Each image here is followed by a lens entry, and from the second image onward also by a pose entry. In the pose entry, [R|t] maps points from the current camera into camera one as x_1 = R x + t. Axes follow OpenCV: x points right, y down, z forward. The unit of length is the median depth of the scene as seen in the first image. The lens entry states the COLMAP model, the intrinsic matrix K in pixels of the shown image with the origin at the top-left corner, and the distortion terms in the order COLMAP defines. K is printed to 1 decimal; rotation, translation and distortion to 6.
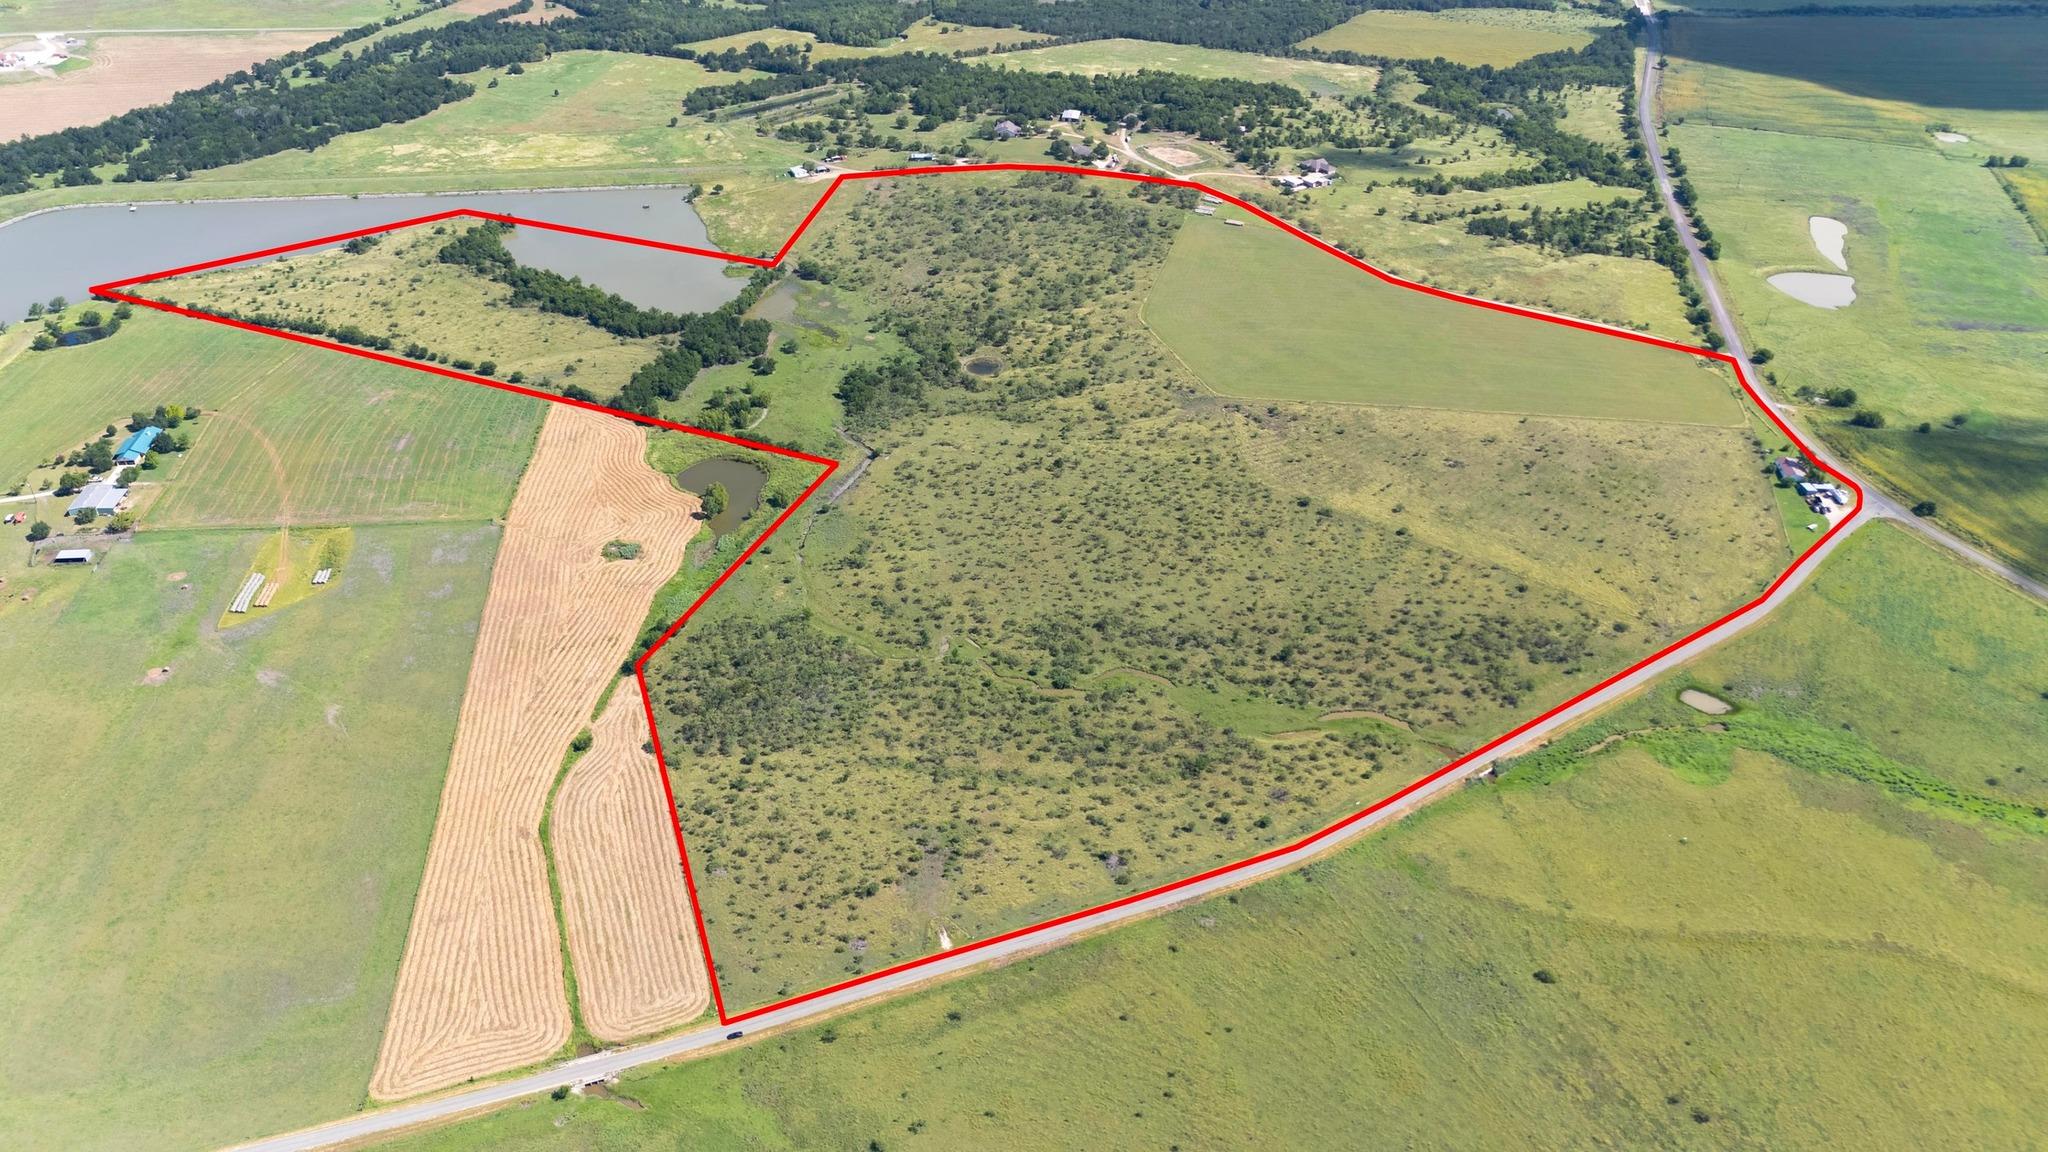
lens RADIAL K [[1504.9, 0, 1032.0], [0, 1504.9, 582.0], [0, 0, 1]] dist [0.063870, -0.059286]
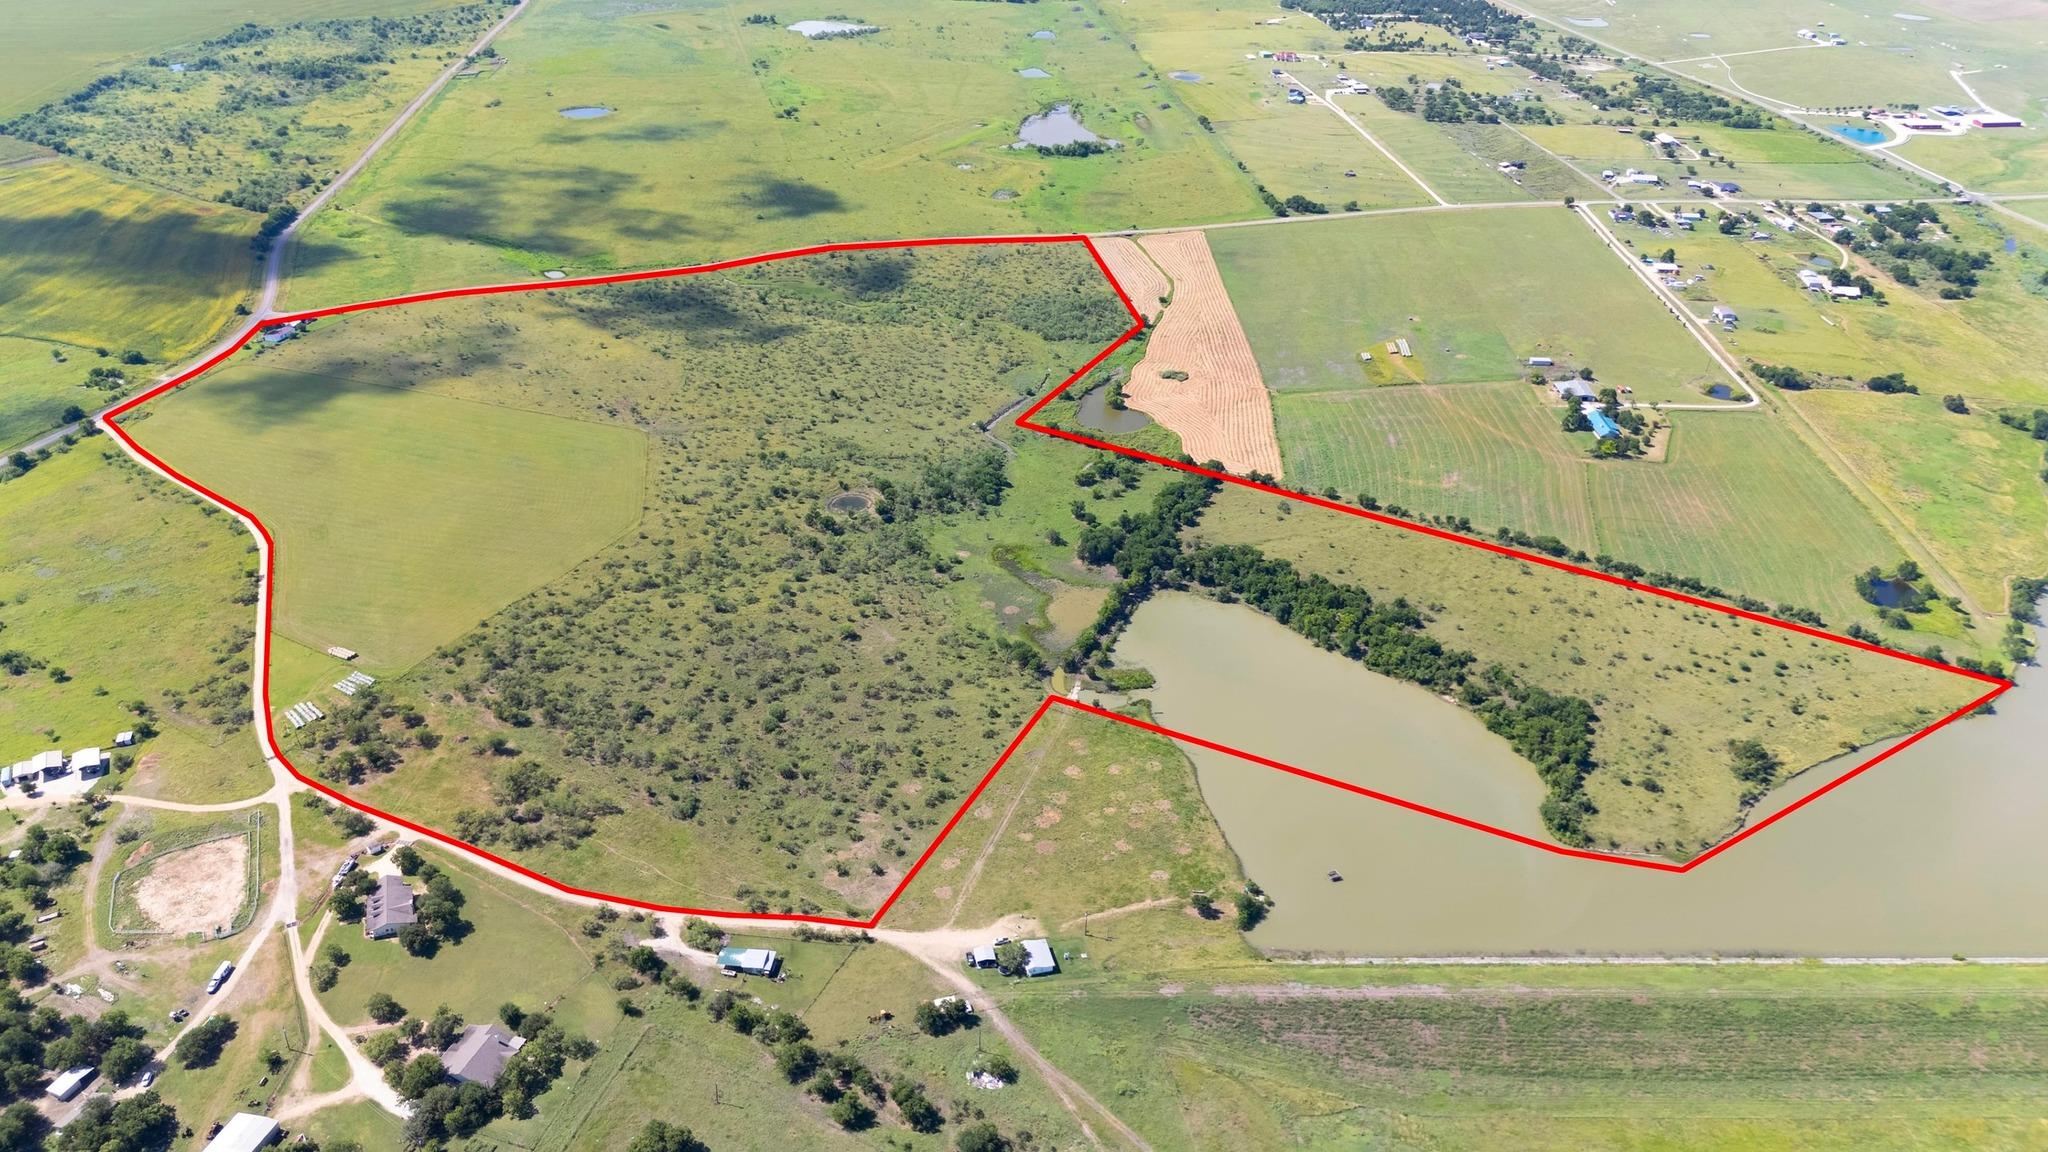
lens RADIAL K [[1504.9, 0, 1032.0], [0, 1504.9, 582.0], [0, 0, 1]] dist [0.063870, -0.059286]
pose [[-0.989152, -0.096360, 0.110878, -0.256829], [0.055757, 0.452029, 0.890259, -0.960288], [-0.135905, 0.886783, -0.441752, 1.473565]]
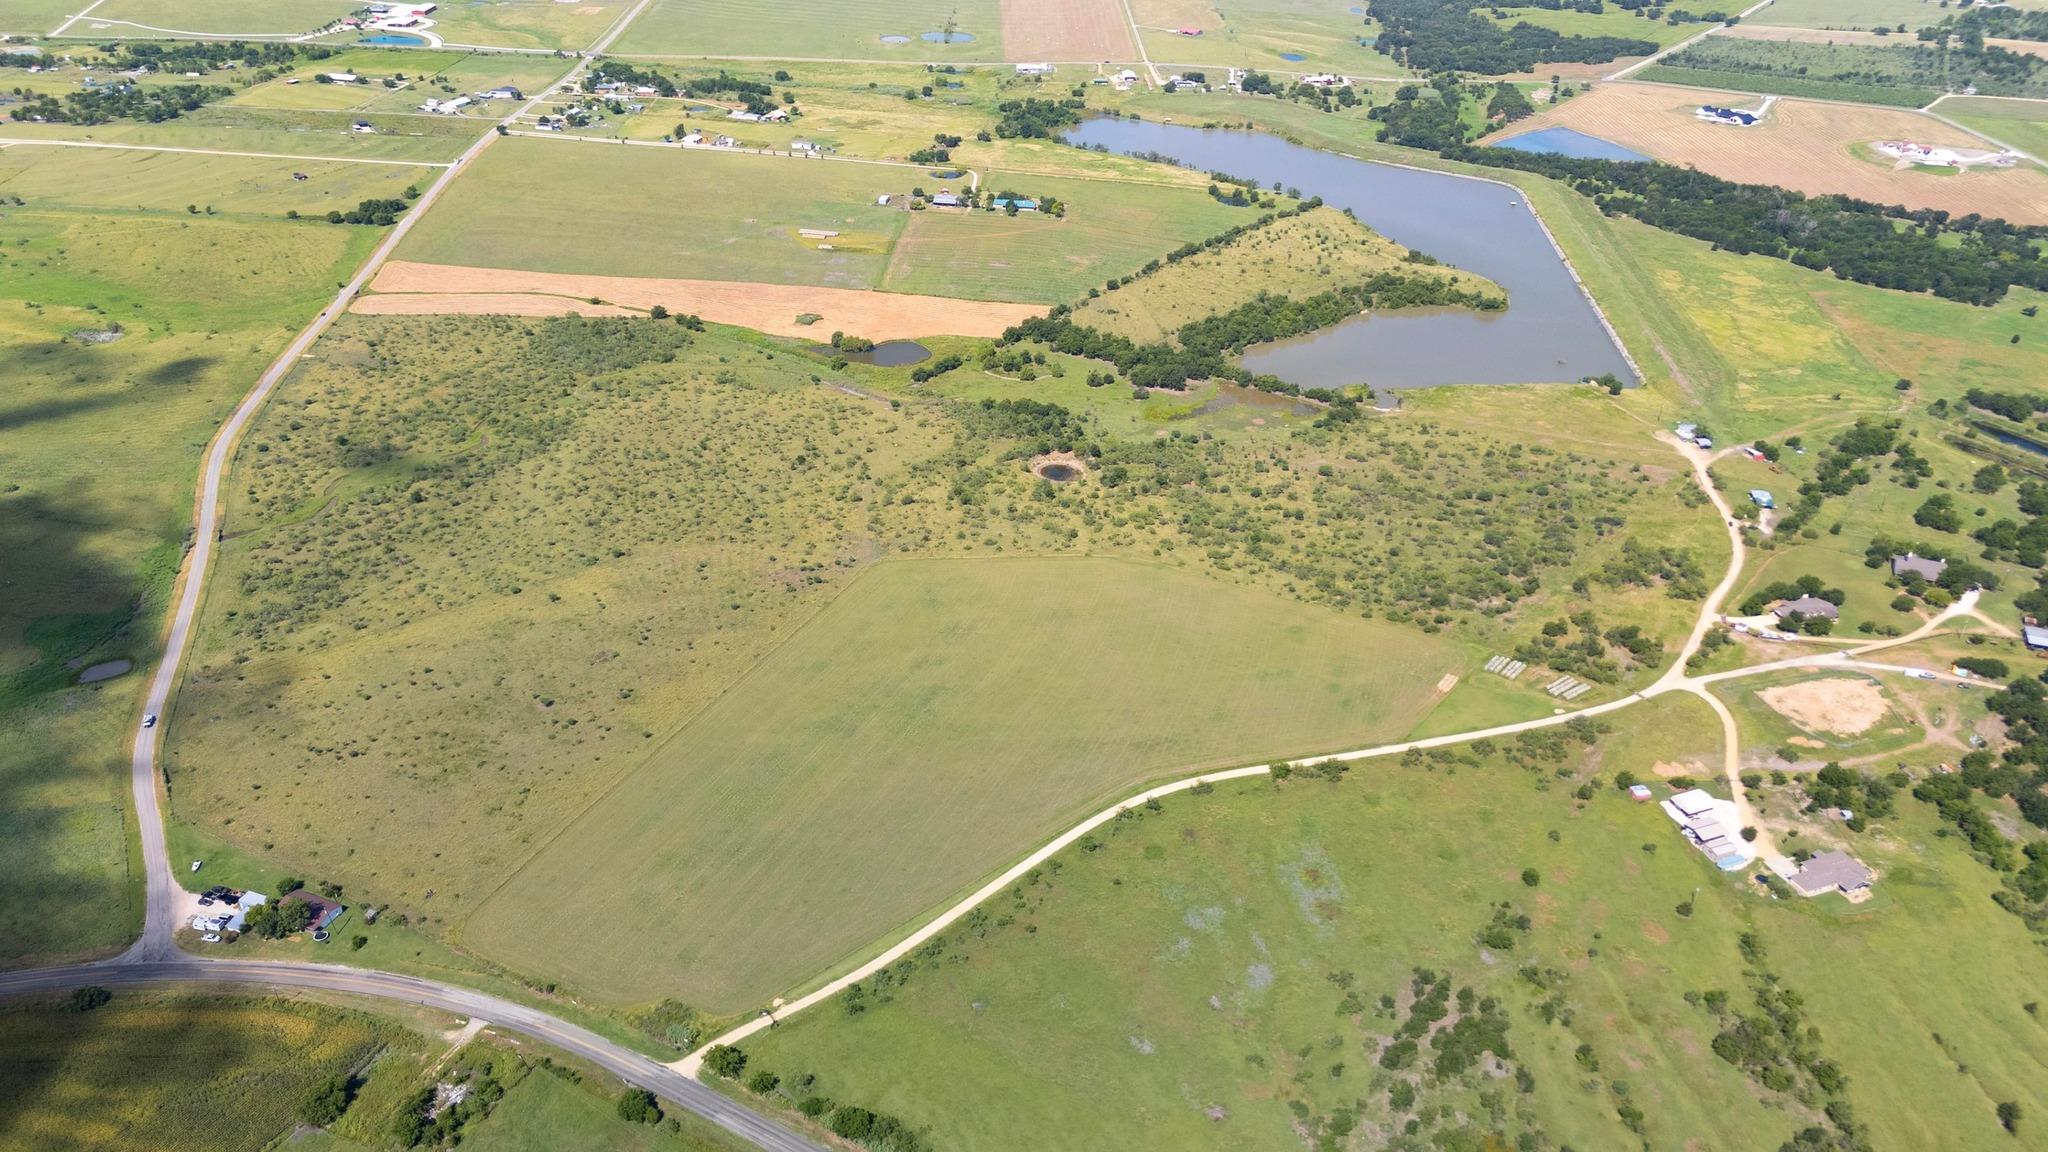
lens RADIAL K [[1504.9, 0, 1032.0], [0, 1504.9, 582.0], [0, 0, 1]] dist [0.063870, -0.059286]
pose [[-0.262002, 0.468853, -0.843523, 0.786863], [-0.553185, 0.643248, 0.529357, -0.586057], [0.790785, 0.605317, 0.090830, 0.971137]]
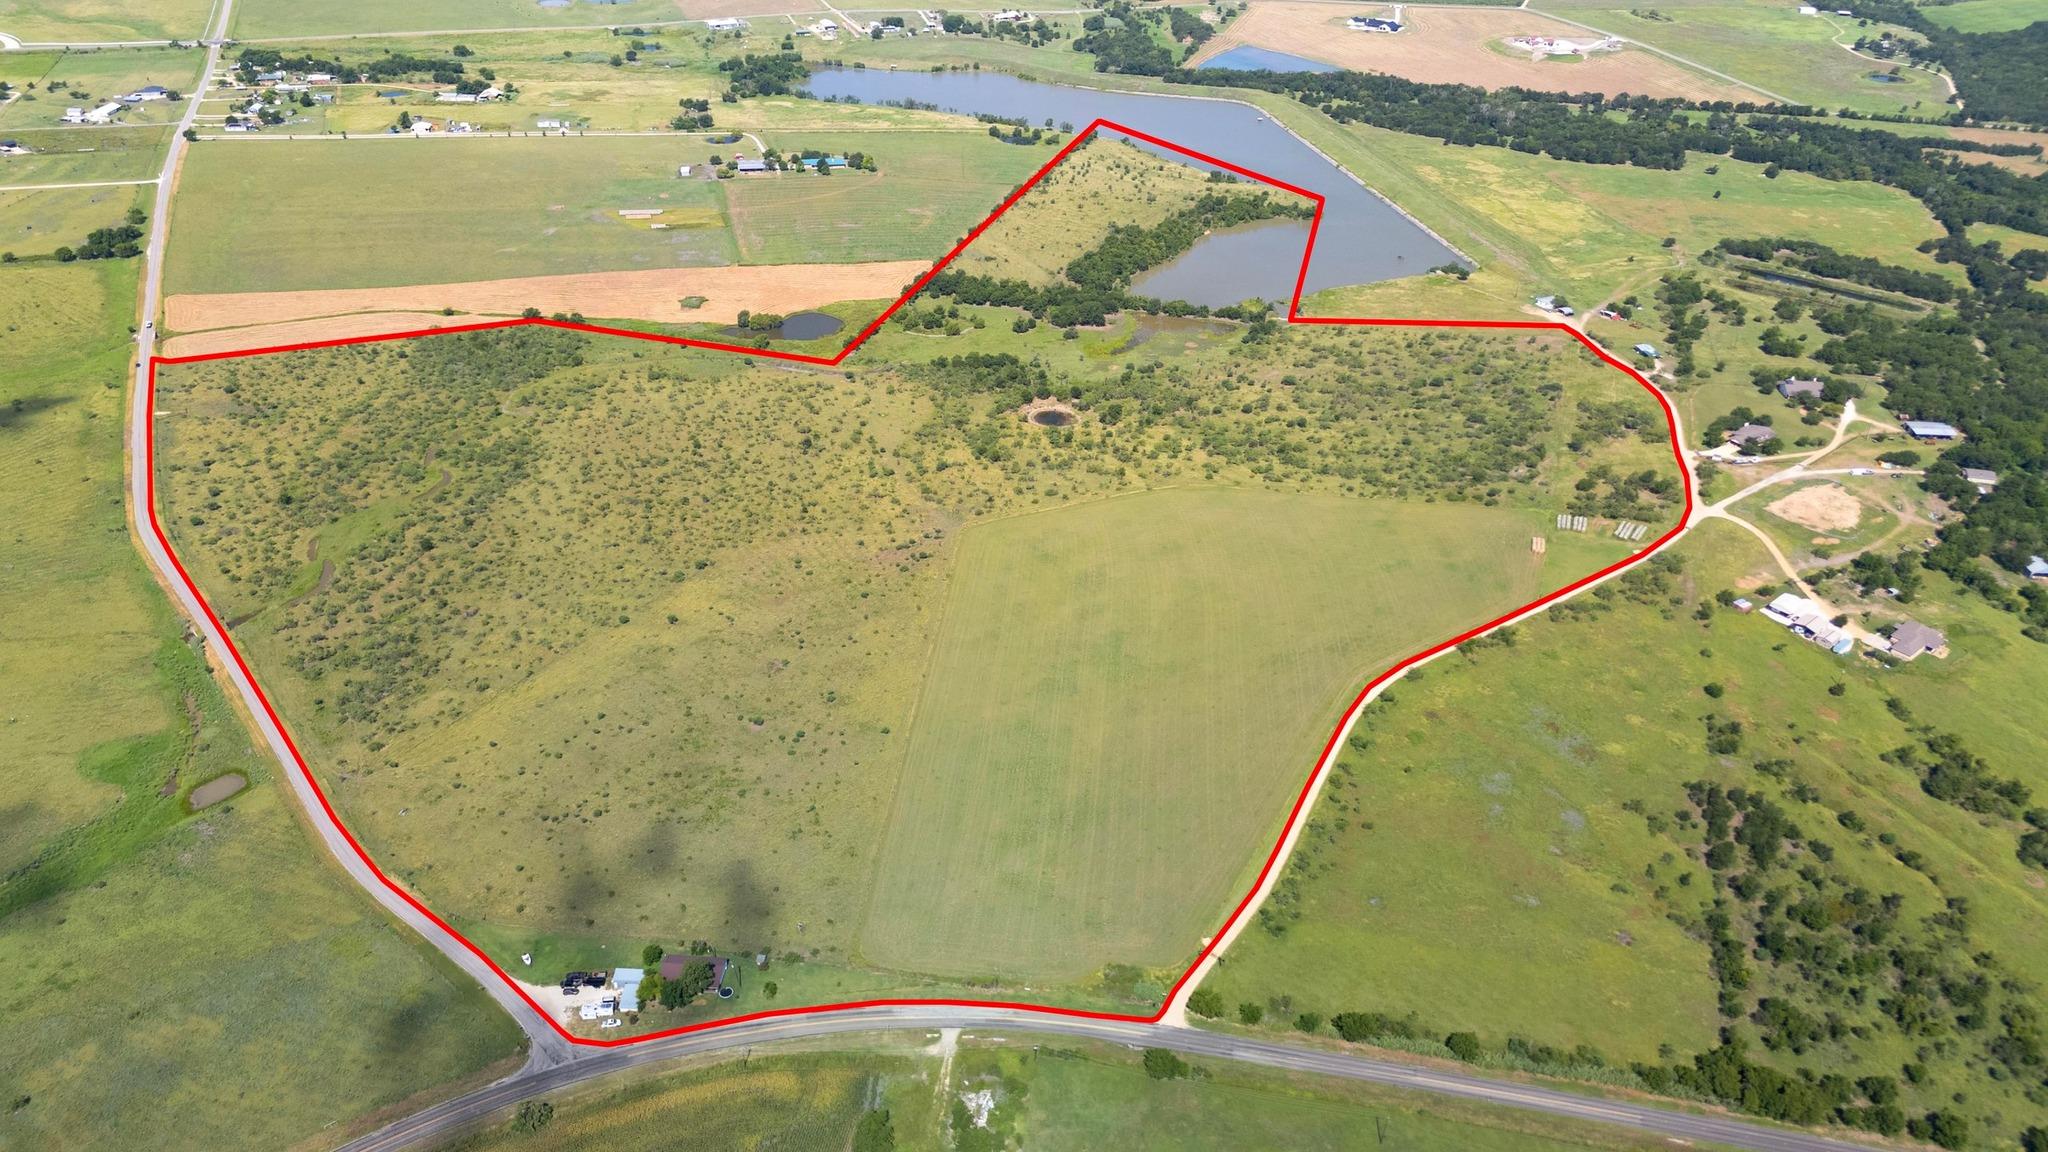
lens RADIAL K [[1504.9, 0, 1032.0], [0, 1504.9, 582.0], [0, 0, 1]] dist [0.063870, -0.059286]
pose [[0.070553, 0.514175, -0.854778, 0.827496], [-0.566946, 0.725720, 0.389747, -0.433426], [0.820728, 0.457115, 0.342711, 0.739991]]
